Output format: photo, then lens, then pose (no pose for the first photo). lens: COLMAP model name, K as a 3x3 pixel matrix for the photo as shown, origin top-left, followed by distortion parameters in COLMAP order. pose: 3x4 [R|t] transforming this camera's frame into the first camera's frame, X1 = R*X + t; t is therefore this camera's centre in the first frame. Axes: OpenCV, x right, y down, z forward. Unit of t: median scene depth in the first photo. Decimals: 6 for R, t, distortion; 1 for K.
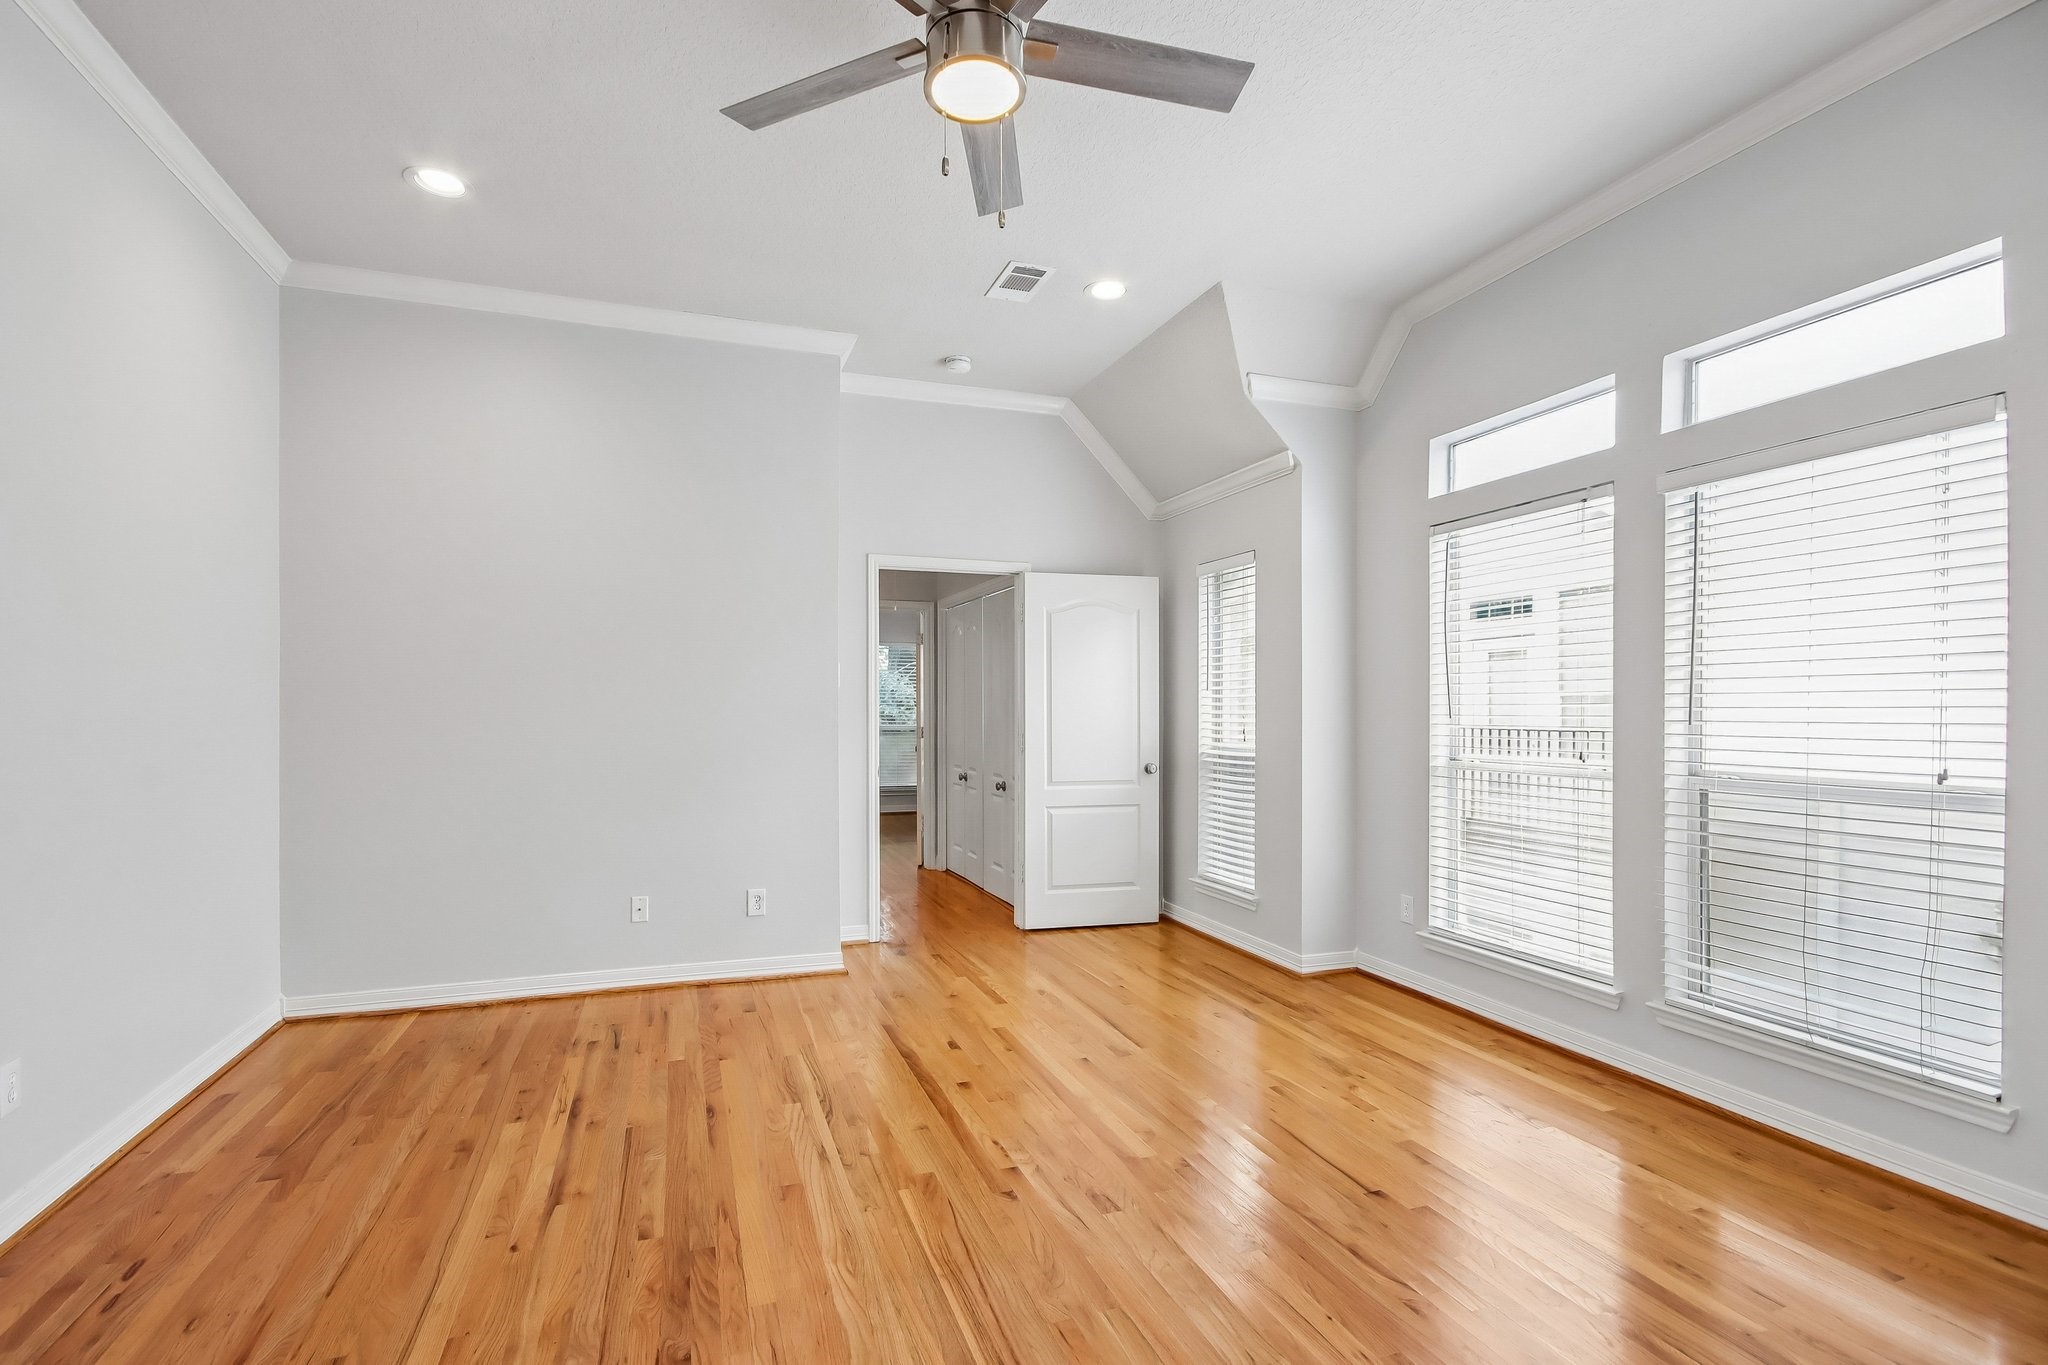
lens RADIAL K [[947.9, 0, 1008.0], [0, 947.9, 708.1], [0, 0, 1]] dist [0.005894, -0.001440]
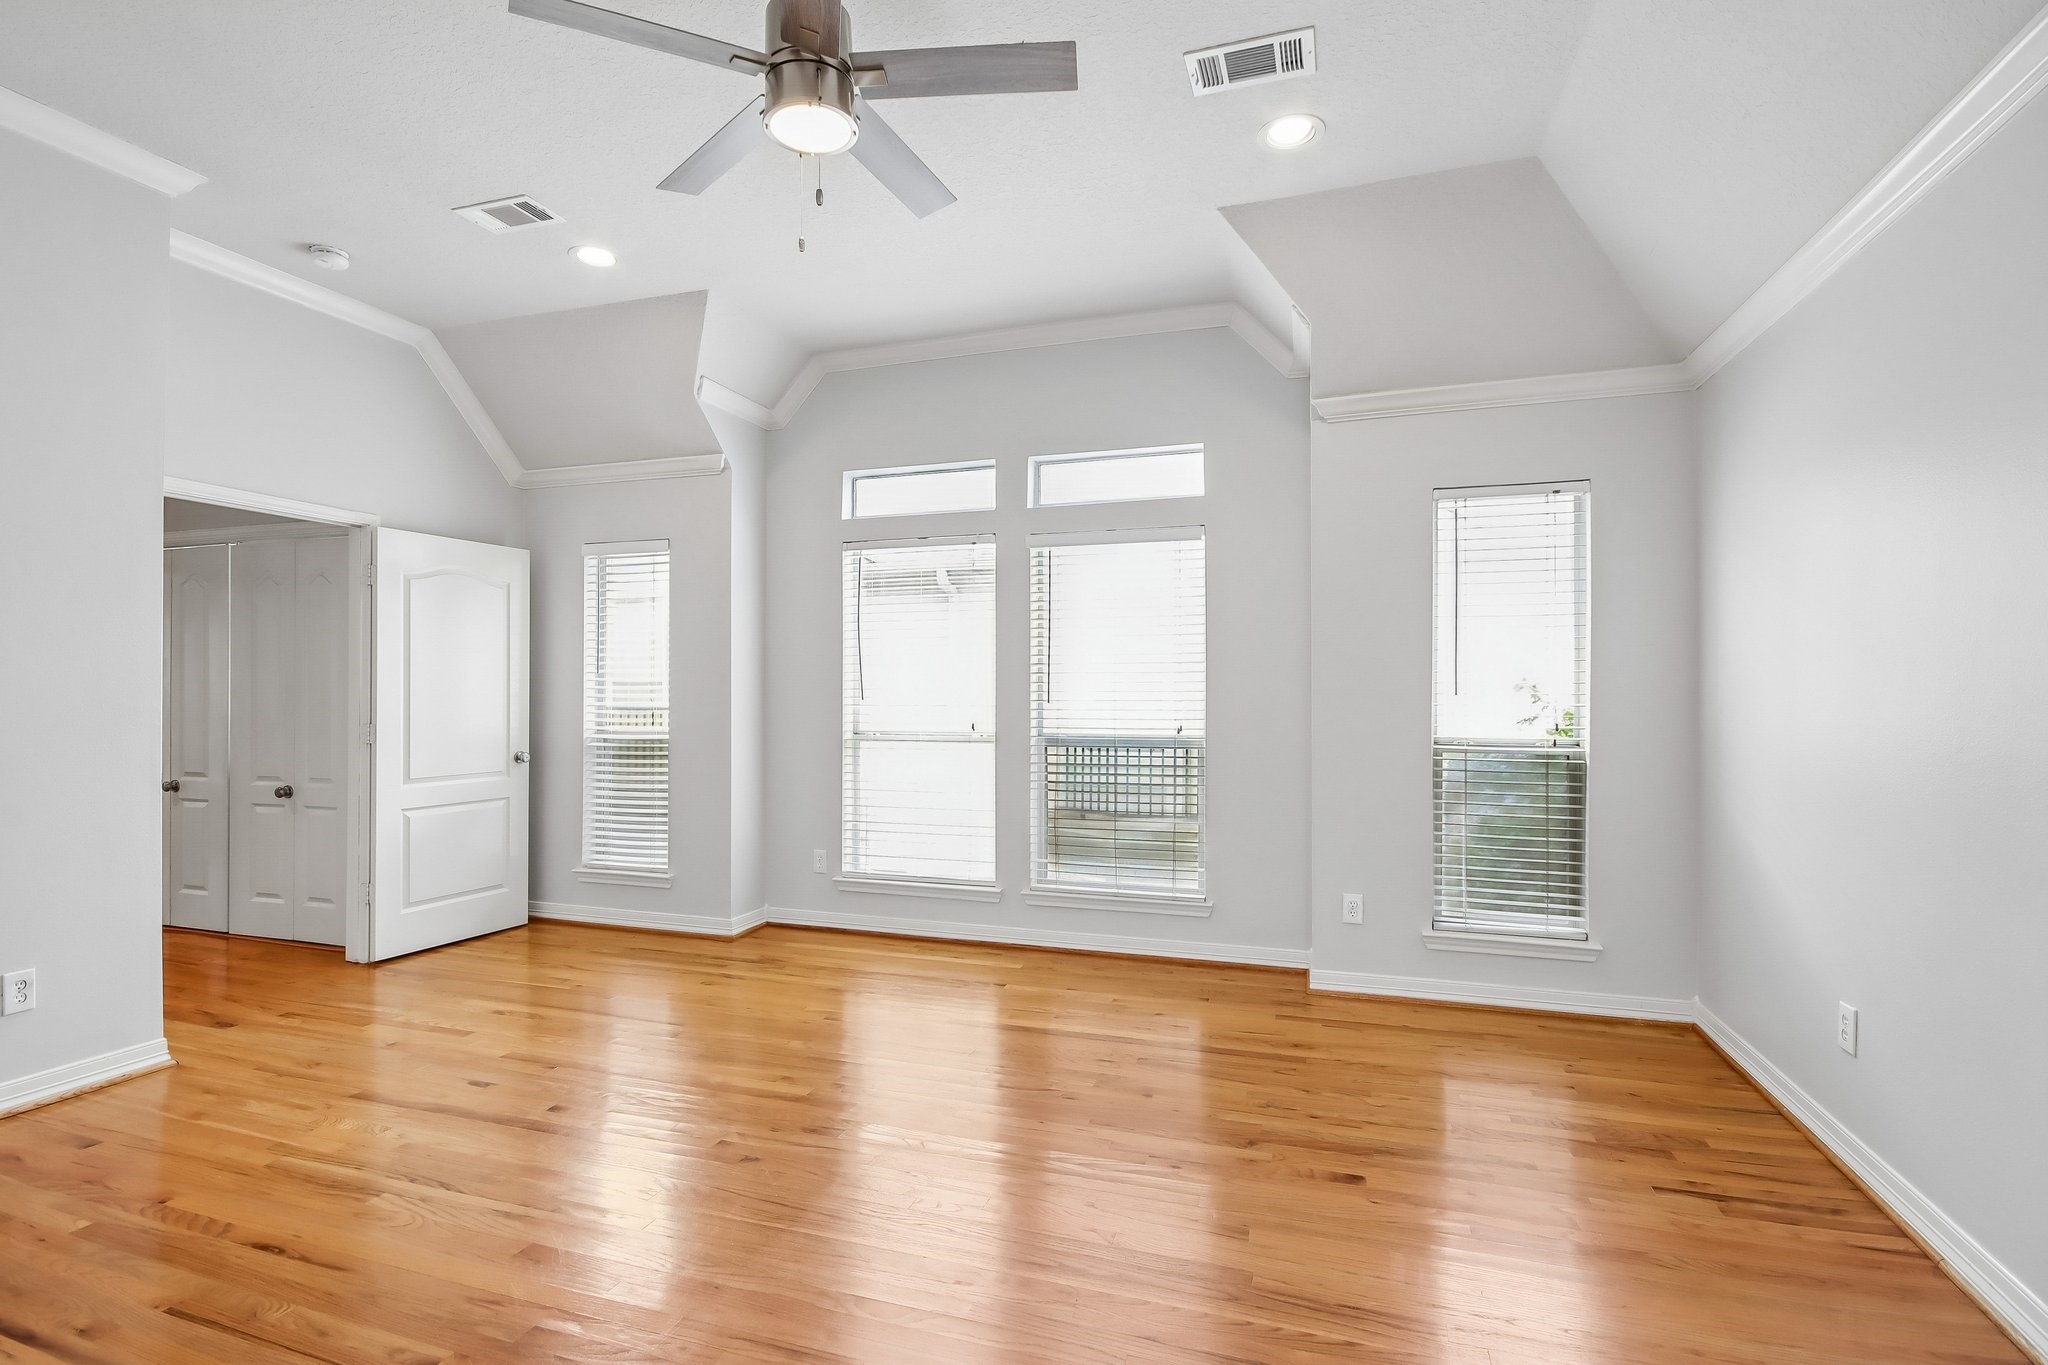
lens RADIAL K [[947.9, 0, 1016.5], [0, 947.9, 676.5], [0, 0, 1]] dist [0.005894, -0.001440]
pose [[0.620589, 0.014417, 0.784003, -0.349333], [-0.000694, 0.999841, -0.017837, 0.001938], [-0.784136, 0.010525, 0.620500, 0.066622]]
